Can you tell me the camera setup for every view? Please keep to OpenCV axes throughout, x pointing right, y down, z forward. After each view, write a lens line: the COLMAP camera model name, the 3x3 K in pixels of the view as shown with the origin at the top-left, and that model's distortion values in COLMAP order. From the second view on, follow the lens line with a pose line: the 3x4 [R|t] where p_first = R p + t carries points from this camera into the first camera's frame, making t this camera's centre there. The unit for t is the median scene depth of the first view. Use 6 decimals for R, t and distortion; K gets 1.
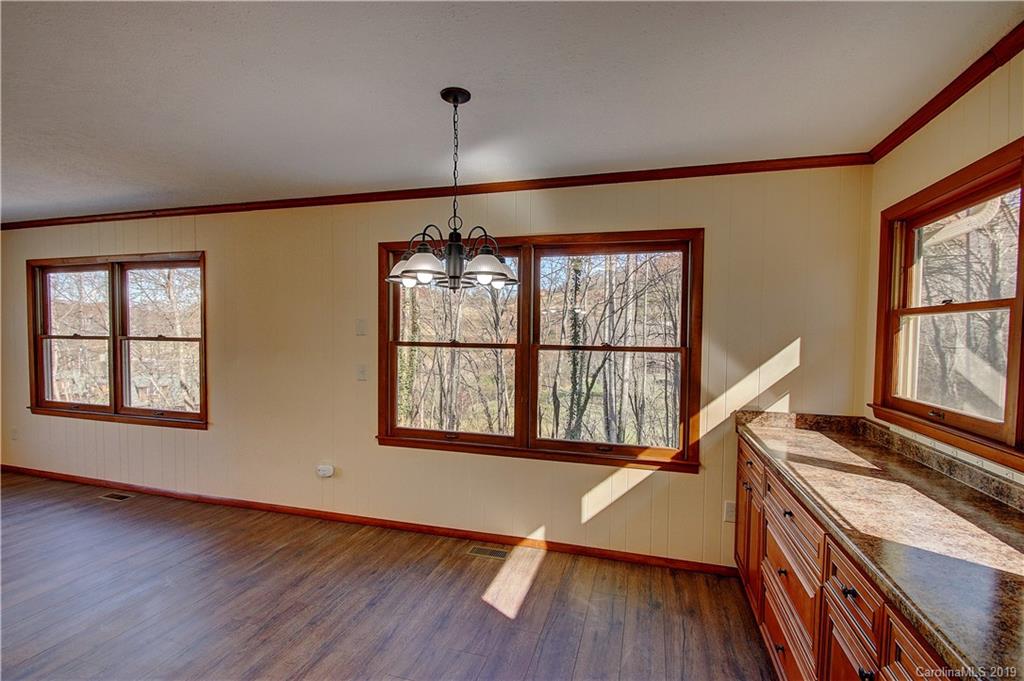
lens RADIAL K [[481.9, 0, 514.2], [0, 481.9, 347.9], [0, 0, 1]] dist [-0.002342, -0.000438]
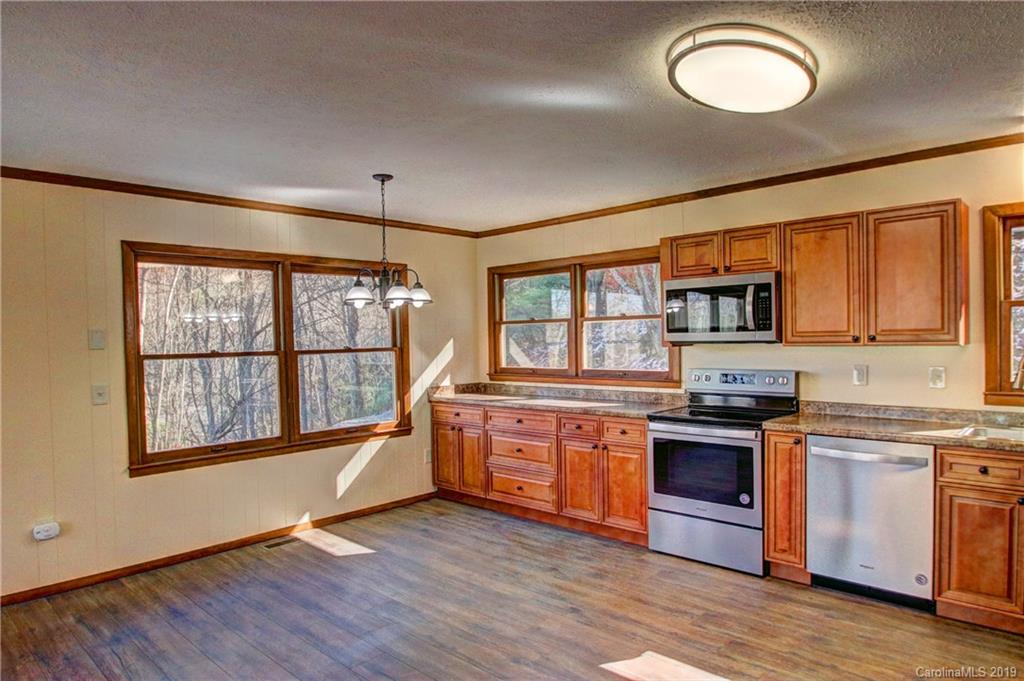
lens RADIAL K [[628.3, 0, 512.3], [0, 628.3, 353.5], [0, 0, 1]] dist [-0.004521, -0.001530]
pose [[0.457339, -0.046228, 0.888090, -1.130607], [0.053810, 0.998257, 0.024252, -0.009948], [-0.887663, 0.036697, 0.459029, -0.140221]]
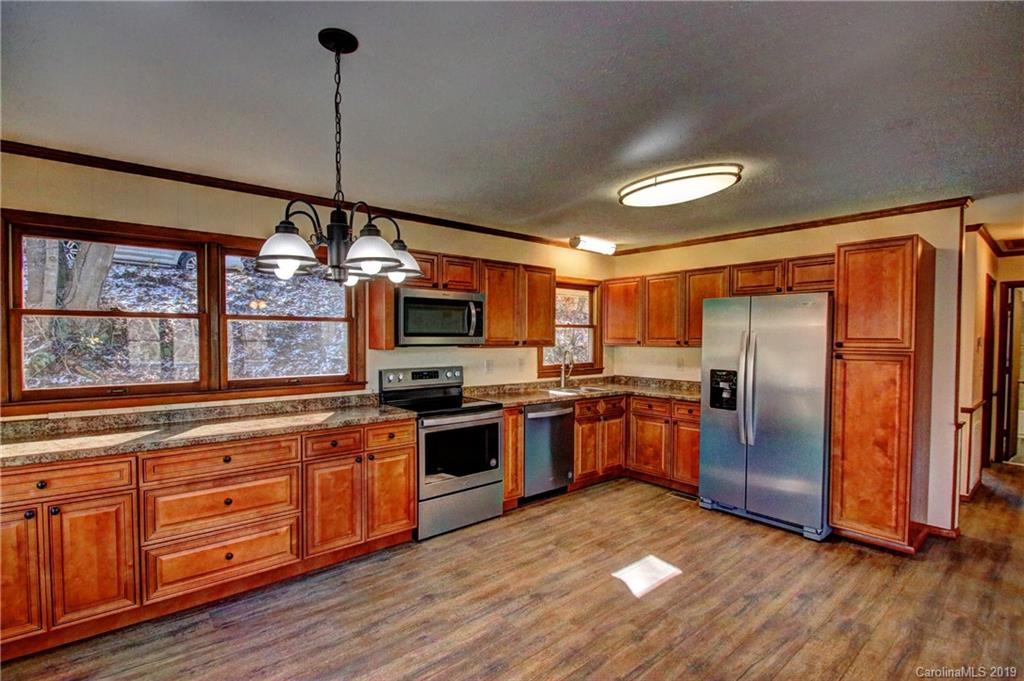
lens RADIAL K [[472.4, 0, 512.4], [0, 472.4, 351.0], [0, 0, 1]] dist [-0.000605, -0.000550]
pose [[-0.824925, -0.031232, 0.564379, -0.560798], [0.004777, 0.998051, 0.062214, -0.038766], [-0.565222, 0.054018, -0.823168, 1.023910]]
